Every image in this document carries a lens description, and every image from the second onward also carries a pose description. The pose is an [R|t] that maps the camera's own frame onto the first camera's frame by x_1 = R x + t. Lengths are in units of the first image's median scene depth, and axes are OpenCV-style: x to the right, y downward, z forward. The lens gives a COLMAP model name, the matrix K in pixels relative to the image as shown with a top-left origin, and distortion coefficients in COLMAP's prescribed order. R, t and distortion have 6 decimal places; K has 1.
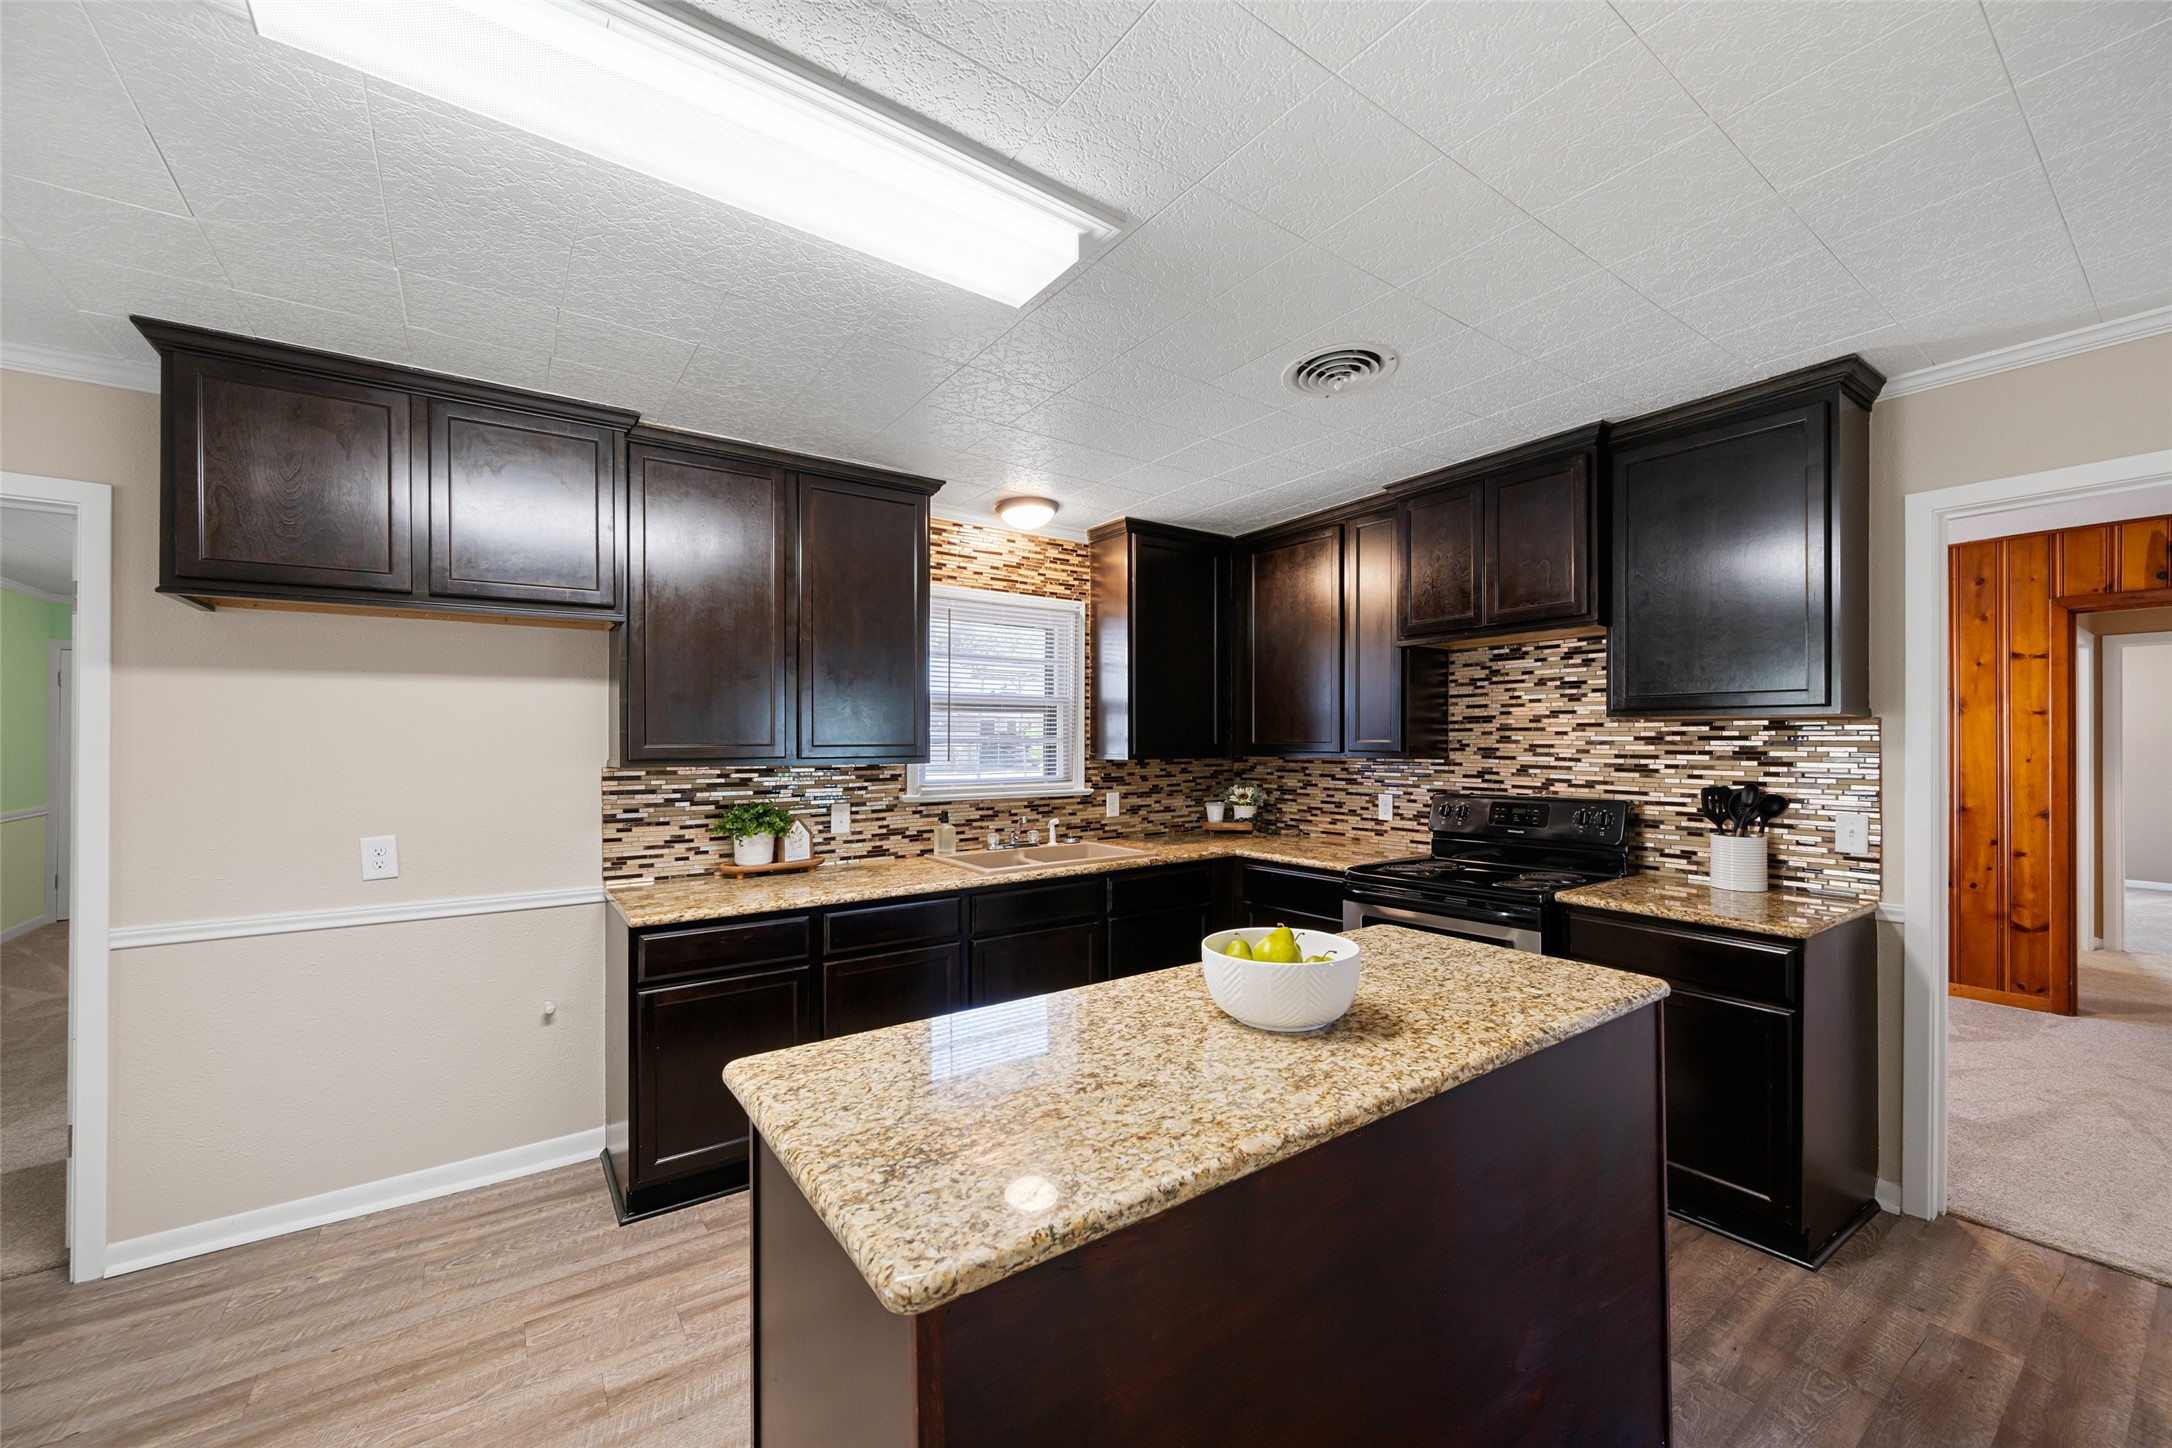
lens RADIAL K [[847.4, 0, 1087.2], [0, 847.4, 728.6], [0, 0, 1]] dist [-0.000583, 0.000523]
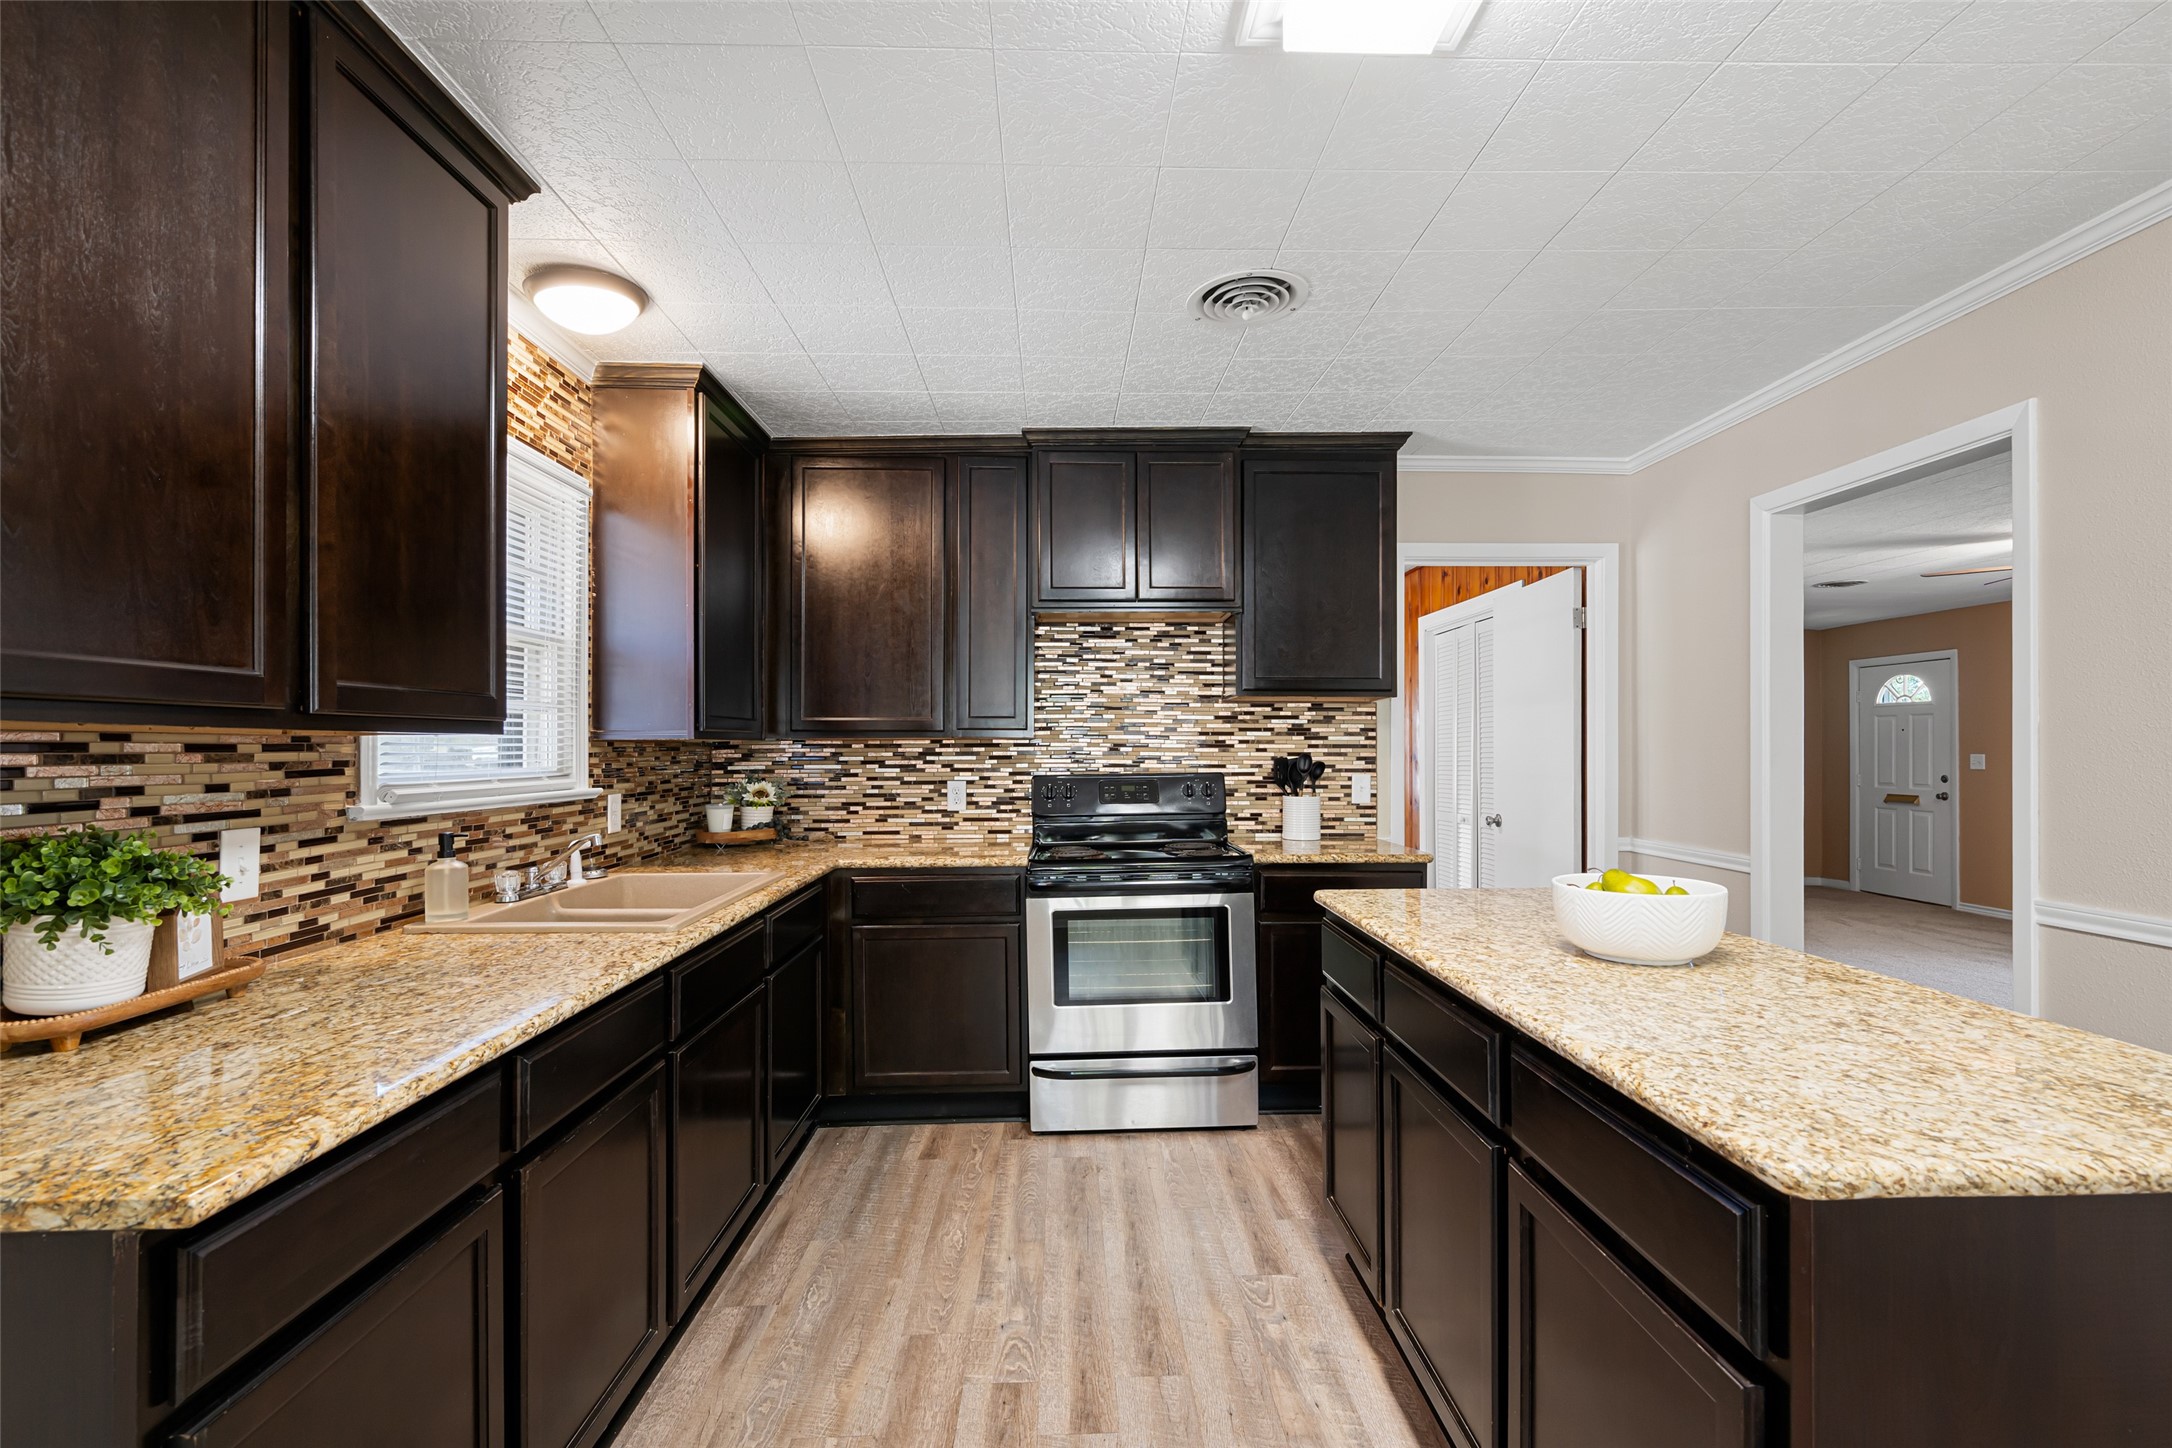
lens RADIAL K [[968.3, 0, 1096.3], [0, 968.3, 739.3], [0, 0, 1]] dist [-0.000185, 0.000008]
pose [[0.556905, 0.007131, 0.830546, -0.454088], [-0.011154, 0.999937, -0.001107, 0.039449], [-0.830501, -0.008648, 0.556950, 0.377122]]
